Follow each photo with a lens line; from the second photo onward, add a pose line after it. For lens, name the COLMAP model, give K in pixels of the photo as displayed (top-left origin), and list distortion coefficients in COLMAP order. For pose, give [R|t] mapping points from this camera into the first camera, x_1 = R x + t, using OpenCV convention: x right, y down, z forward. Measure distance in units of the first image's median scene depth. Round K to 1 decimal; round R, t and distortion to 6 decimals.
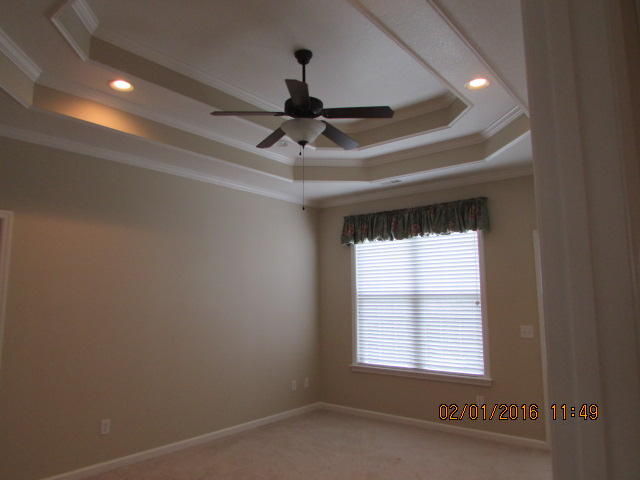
lens RADIAL K [[456.2, 0, 323.8], [0, 456.2, 241.0], [0, 0, 1]] dist [-0.029401, -0.000494]
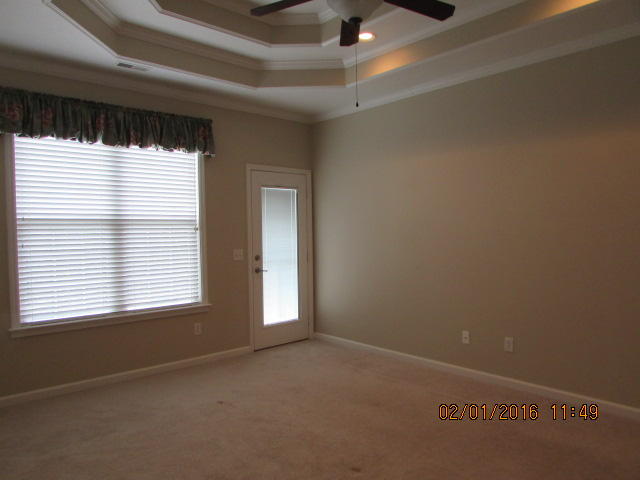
lens RADIAL K [[456.2, 0, 321.7], [0, 456.2, 242.2], [0, 0, 1]] dist [-0.029401, -0.000494]
pose [[0.160073, -0.029549, 0.986663, -0.521500], [-0.117590, 0.991863, 0.048782, 0.078119], [-0.980076, -0.123830, 0.155295, 0.539003]]
